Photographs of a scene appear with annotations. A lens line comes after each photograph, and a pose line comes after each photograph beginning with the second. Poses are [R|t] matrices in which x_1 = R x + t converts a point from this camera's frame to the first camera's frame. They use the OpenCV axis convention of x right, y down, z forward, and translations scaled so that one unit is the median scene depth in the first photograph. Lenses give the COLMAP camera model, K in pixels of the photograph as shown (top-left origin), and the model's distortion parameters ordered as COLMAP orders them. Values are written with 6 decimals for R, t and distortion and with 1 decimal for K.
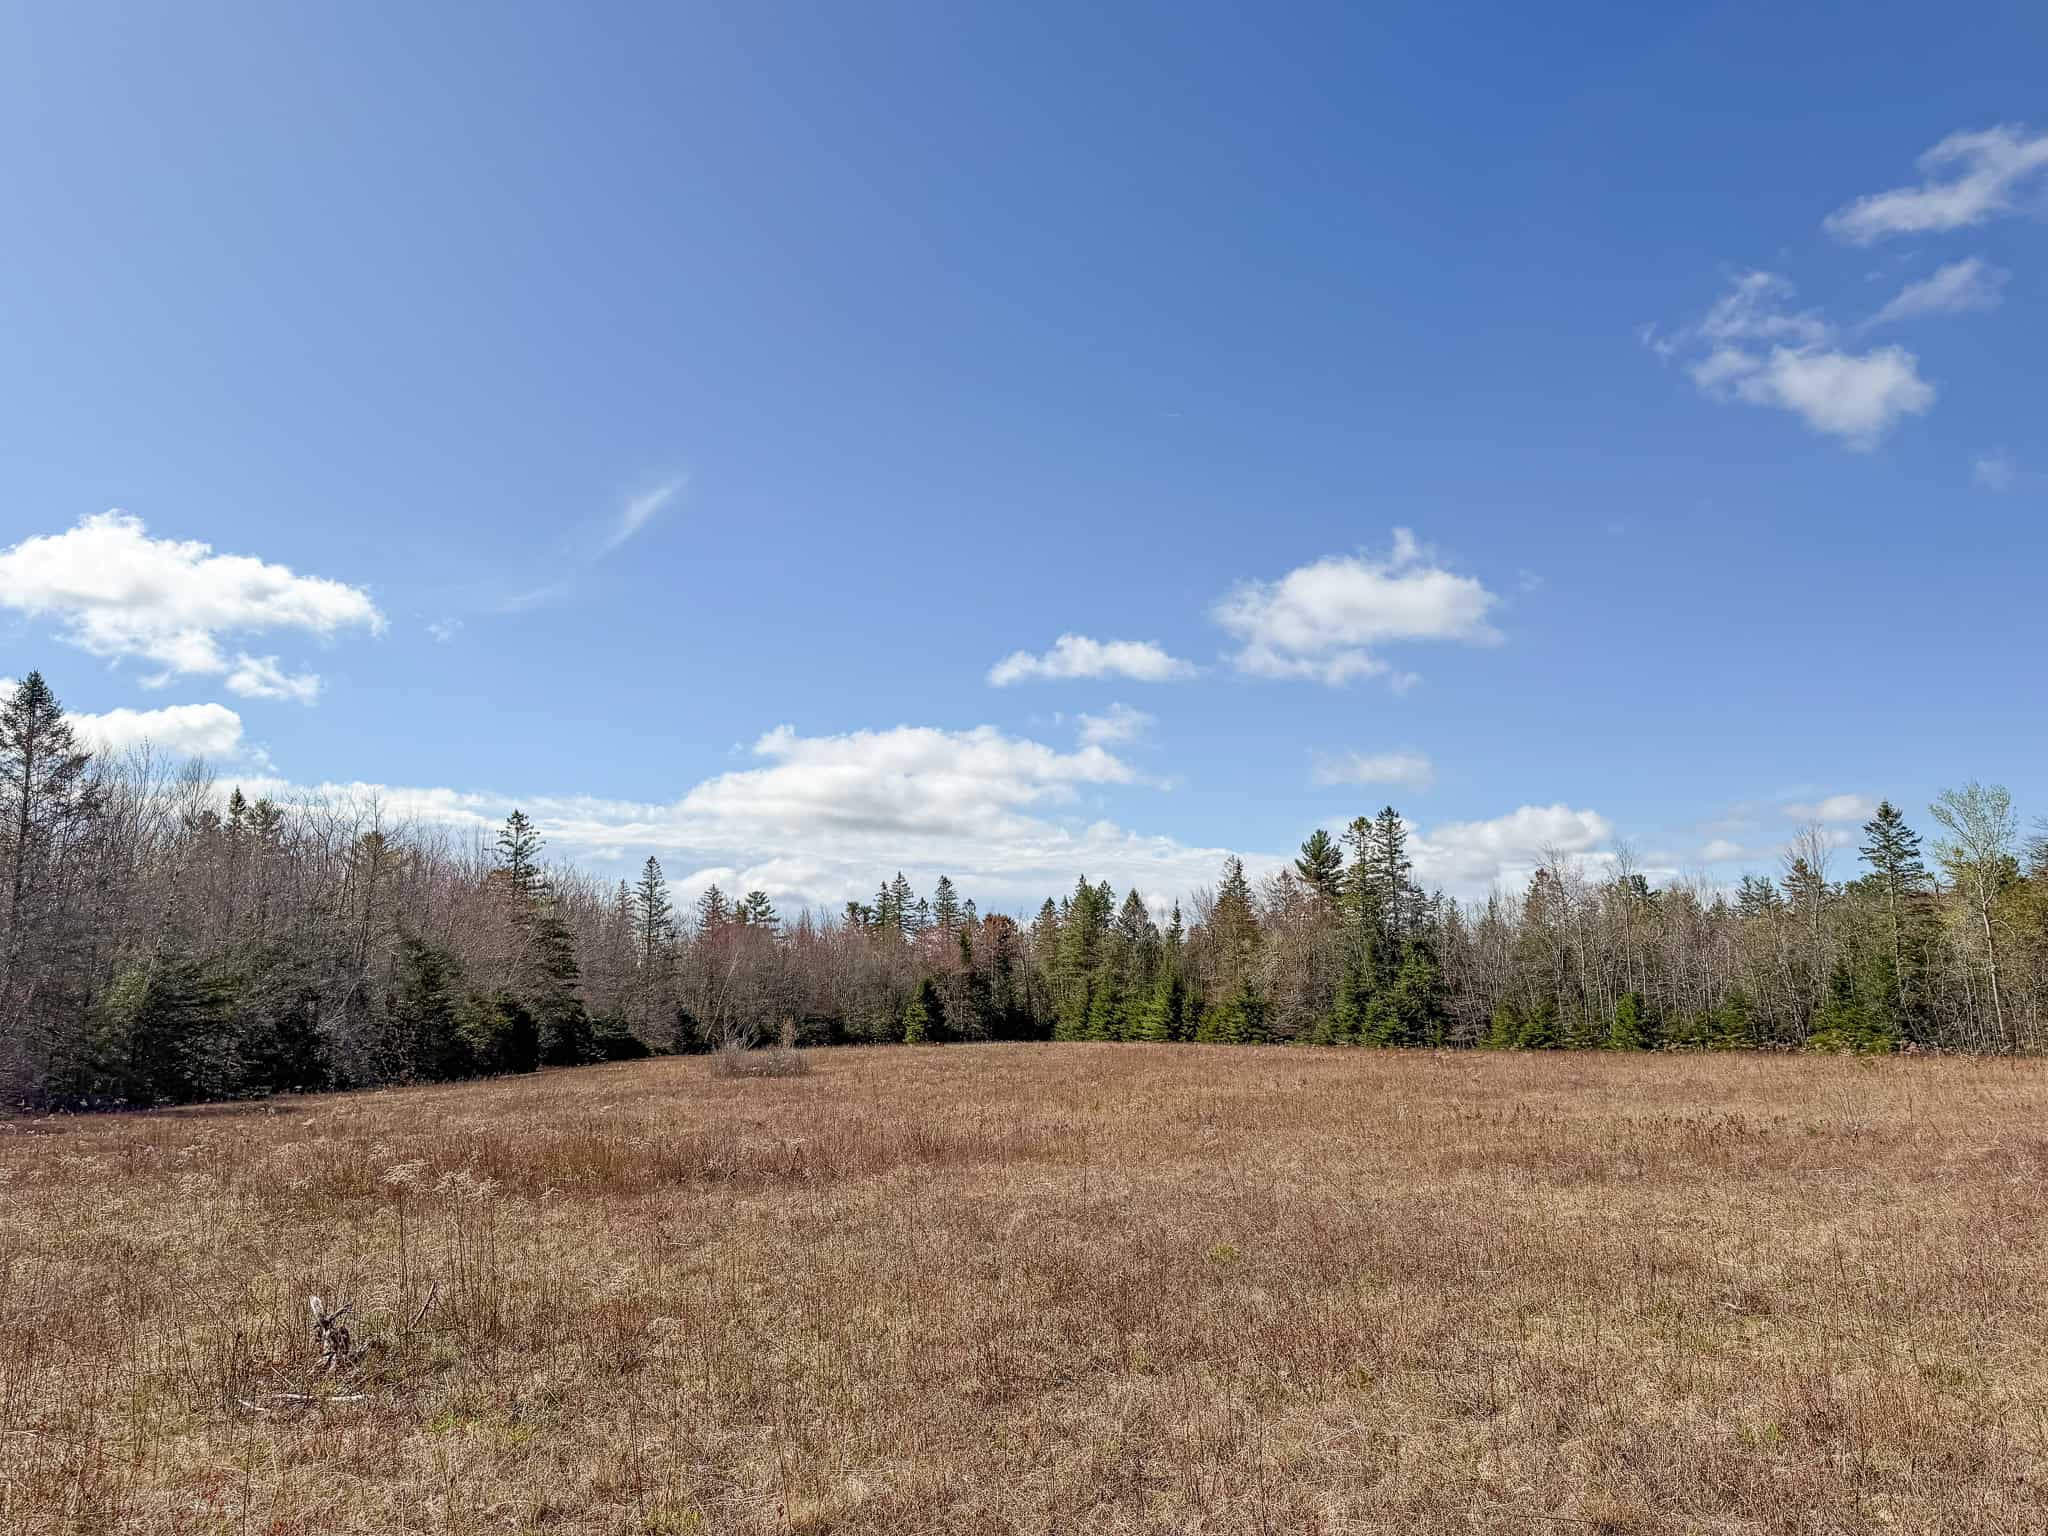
lens RADIAL K [[1412.5, 0, 1046.6], [0, 1412.5, 793.1], [0, 0, 1]] dist [0.040404, -0.033302]
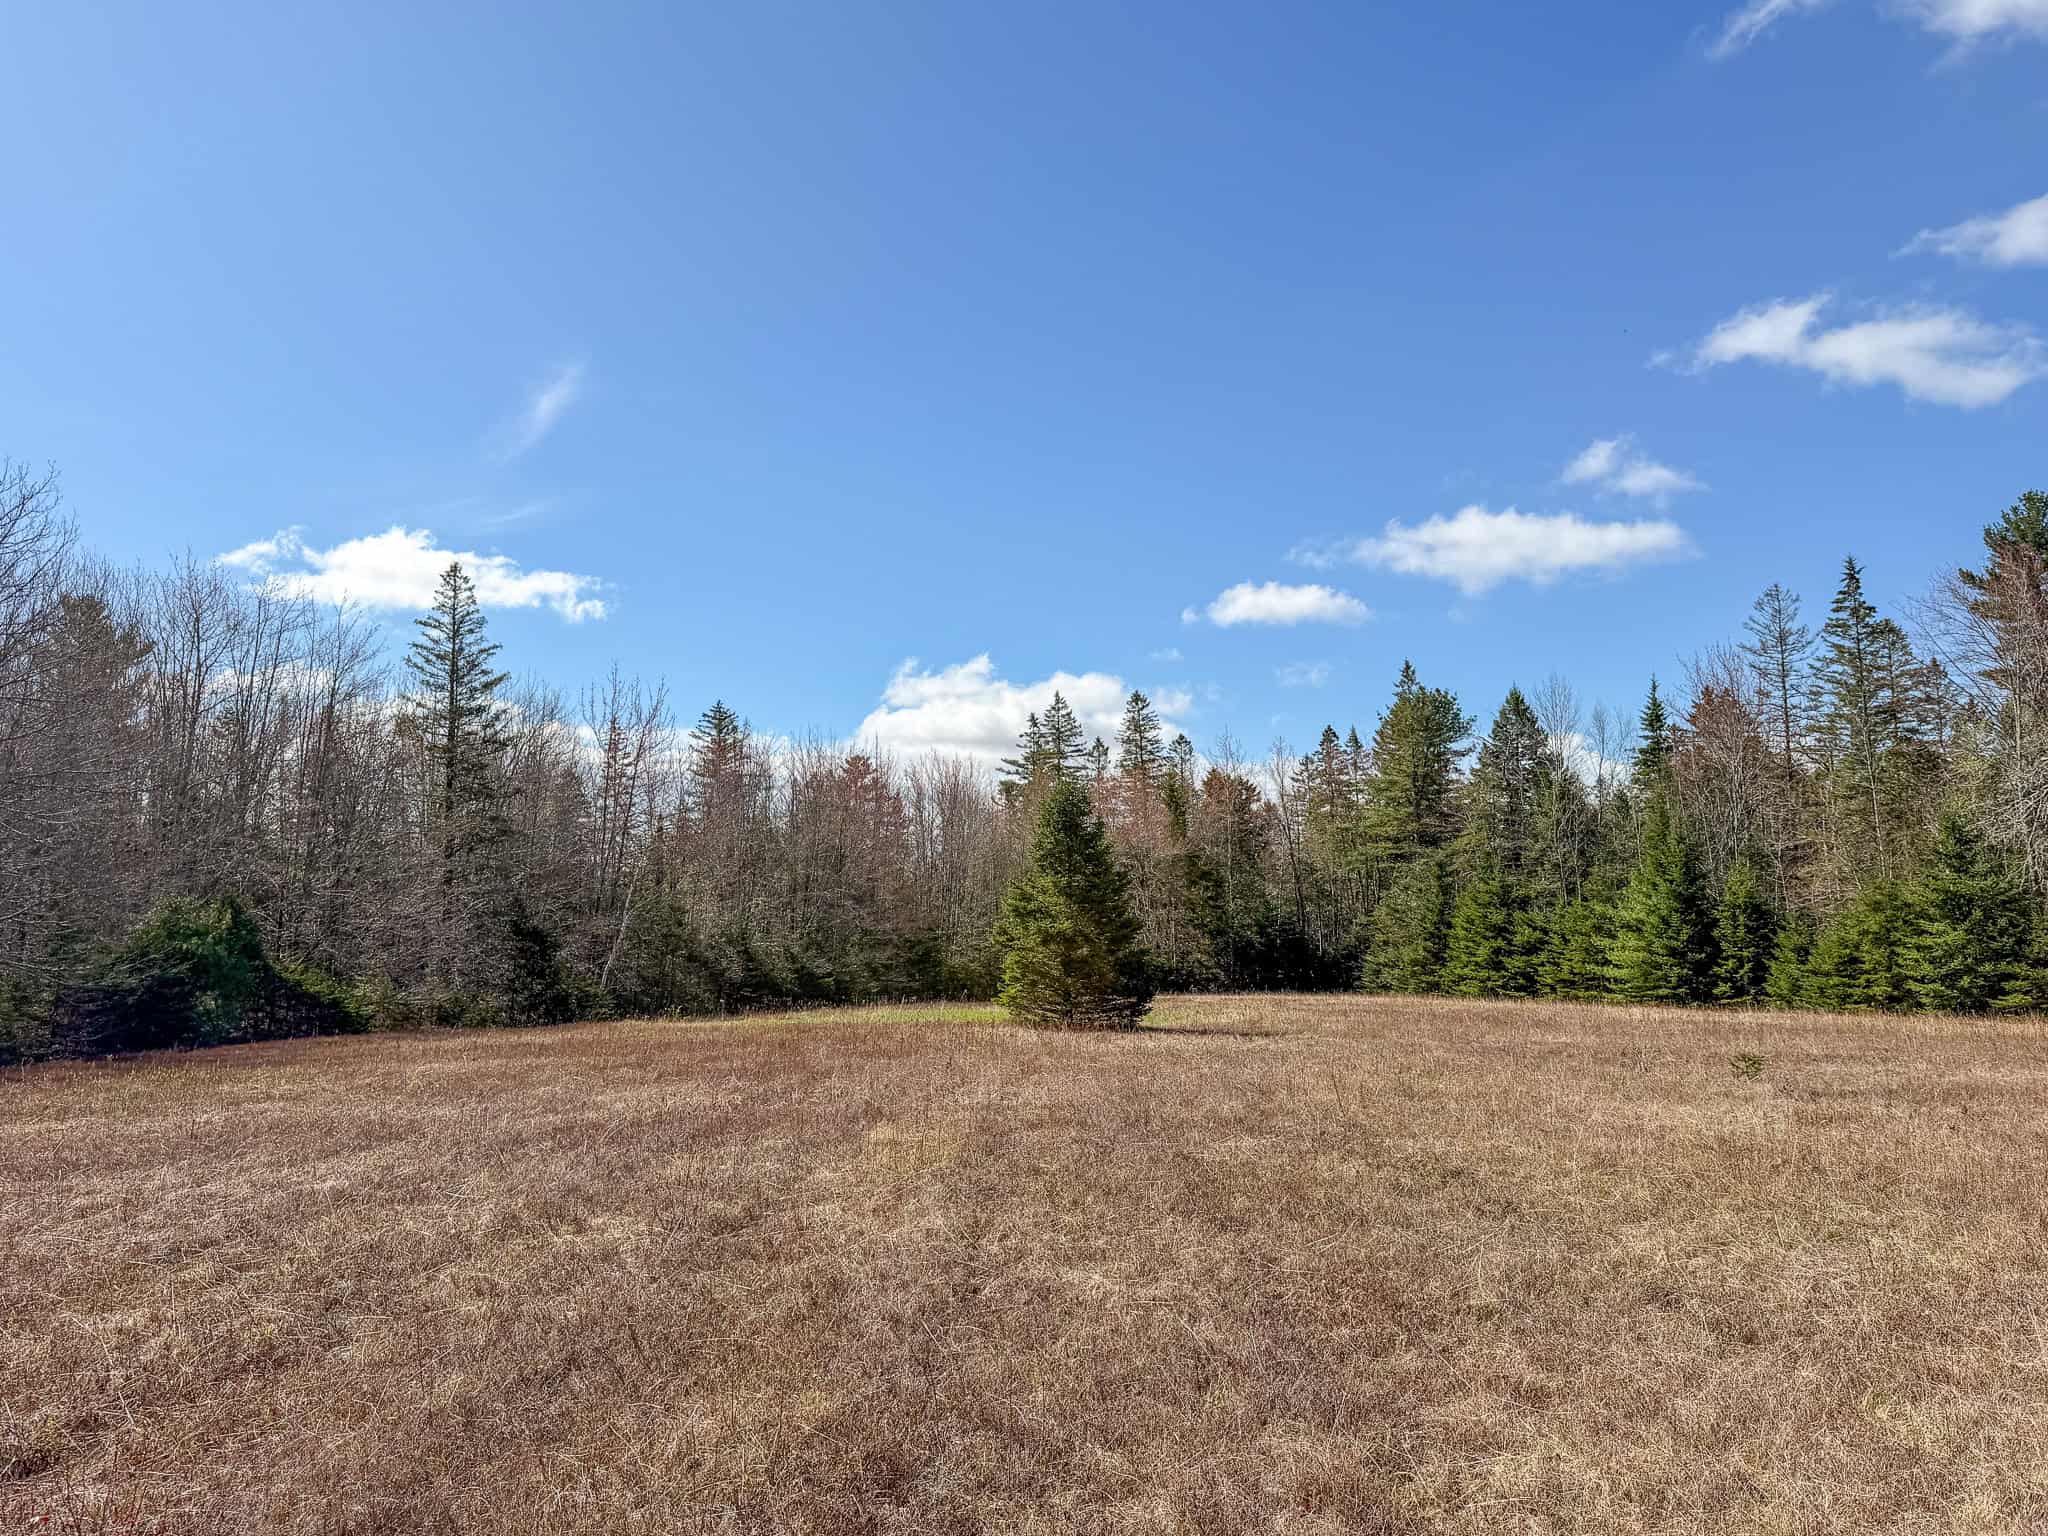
lens RADIAL K [[1412.5, 0, 1046.6], [0, 1412.5, 793.1], [0, 0, 1]] dist [0.040404, -0.033302]
pose [[0.989957, -0.010668, -0.140965, -0.025418], [0.016610, 0.999019, 0.041046, 0.065712], [0.140389, -0.042975, 0.989163, 0.386983]]
